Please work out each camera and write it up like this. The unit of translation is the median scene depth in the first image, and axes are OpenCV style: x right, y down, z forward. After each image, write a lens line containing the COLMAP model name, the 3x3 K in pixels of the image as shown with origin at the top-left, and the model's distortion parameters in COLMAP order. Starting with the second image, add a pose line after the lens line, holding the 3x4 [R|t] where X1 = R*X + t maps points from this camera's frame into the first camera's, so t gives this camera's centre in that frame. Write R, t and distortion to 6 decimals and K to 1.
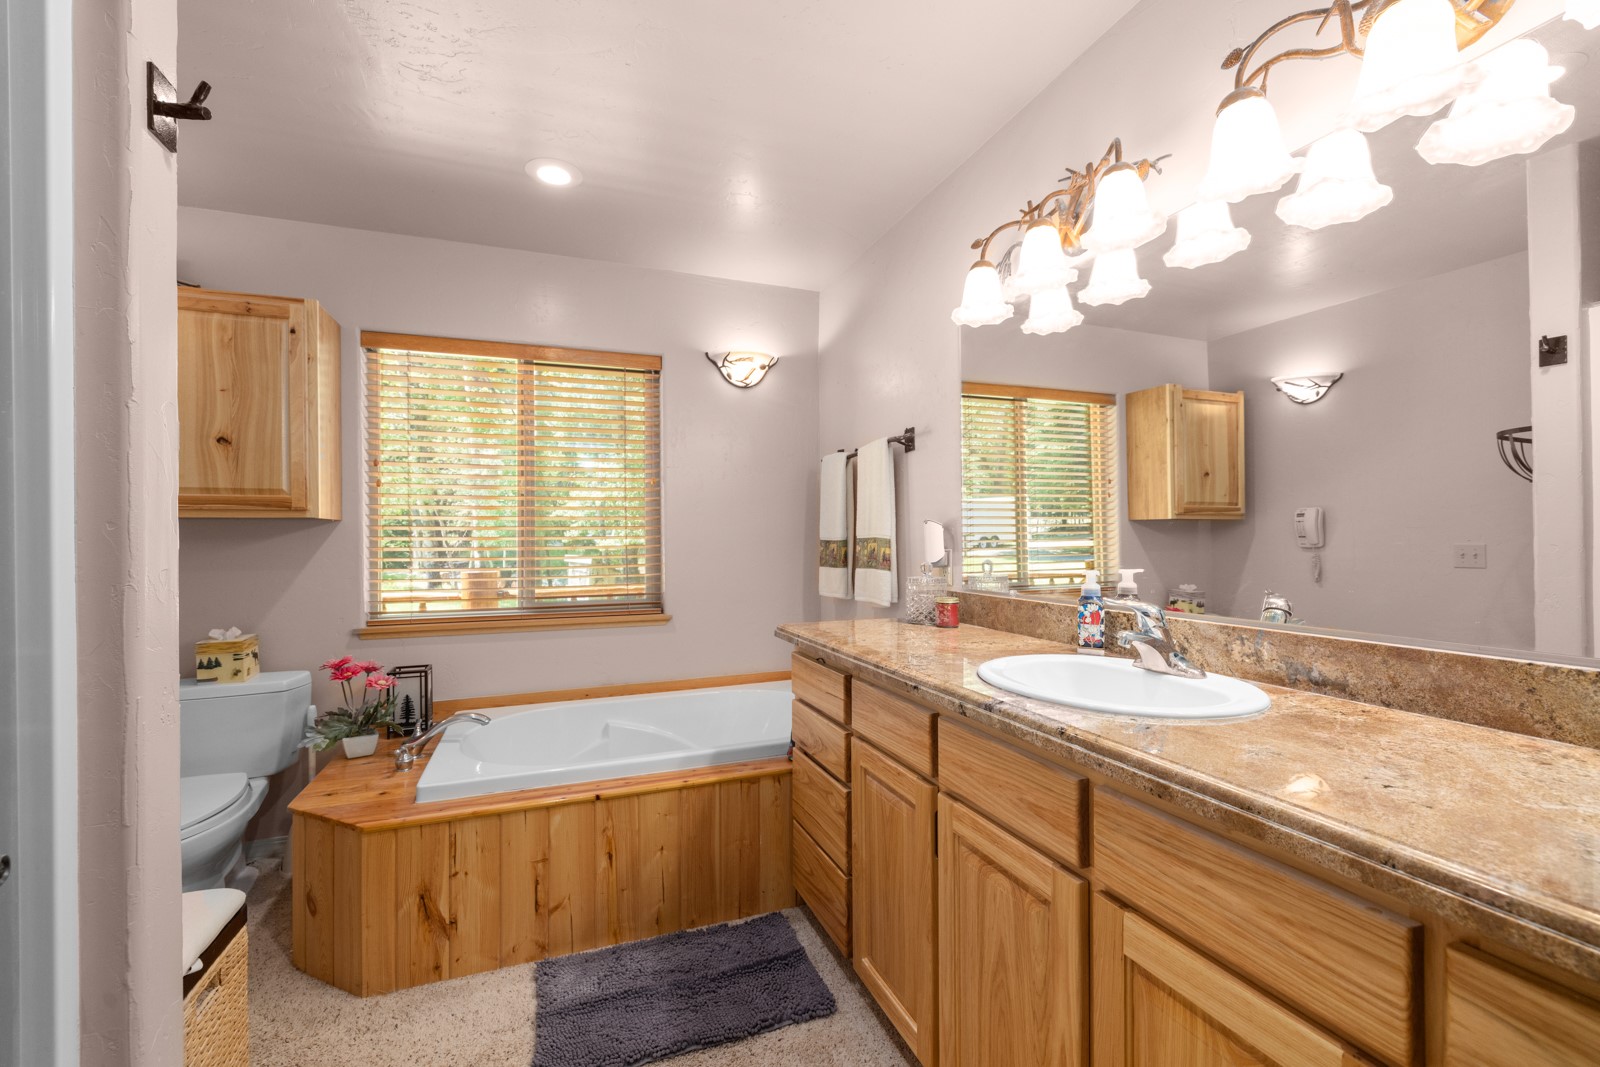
lens RADIAL K [[669.4, 0, 802.3], [0, 669.4, 538.5], [0, 0, 1]] dist [0.001599, -0.000082]
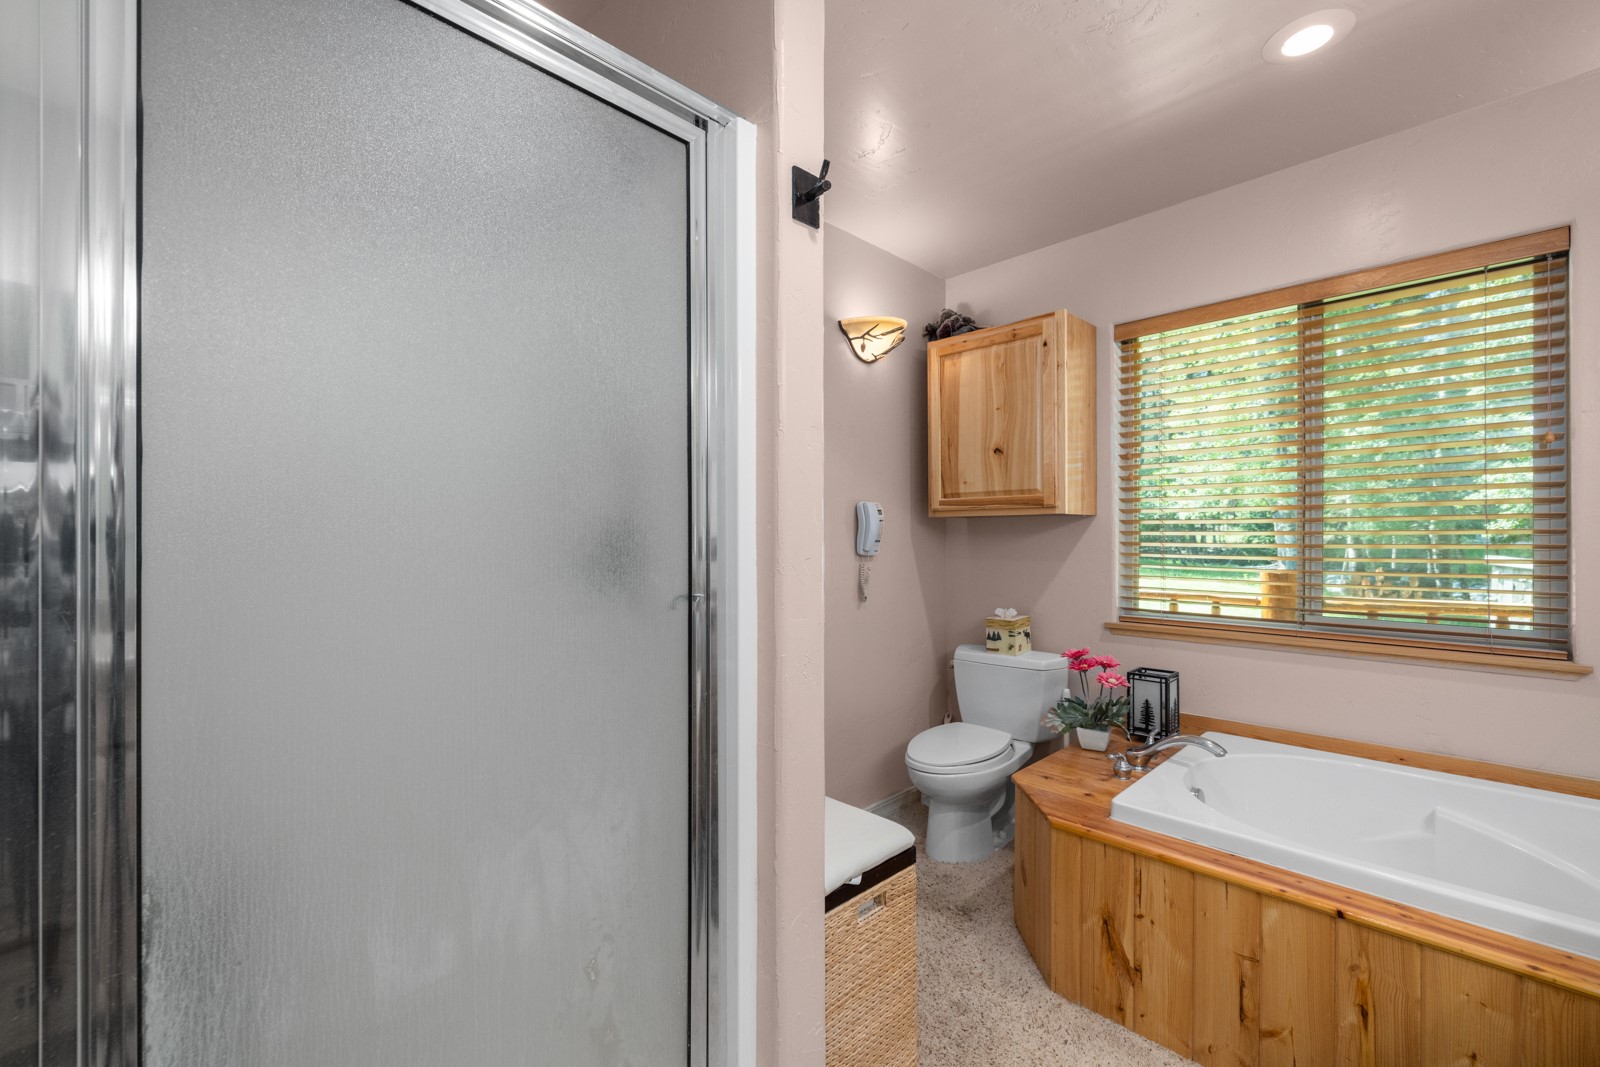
lens RADIAL K [[669.4, 0, 797.7], [0, 669.4, 535.3], [0, 0, 1]] dist [0.001599, -0.000082]
pose [[0.399332, 0.005045, -0.916793, 0.085704], [-0.000329, 0.999986, 0.005360, -0.002342], [0.916807, -0.001839, 0.399327, 0.194346]]
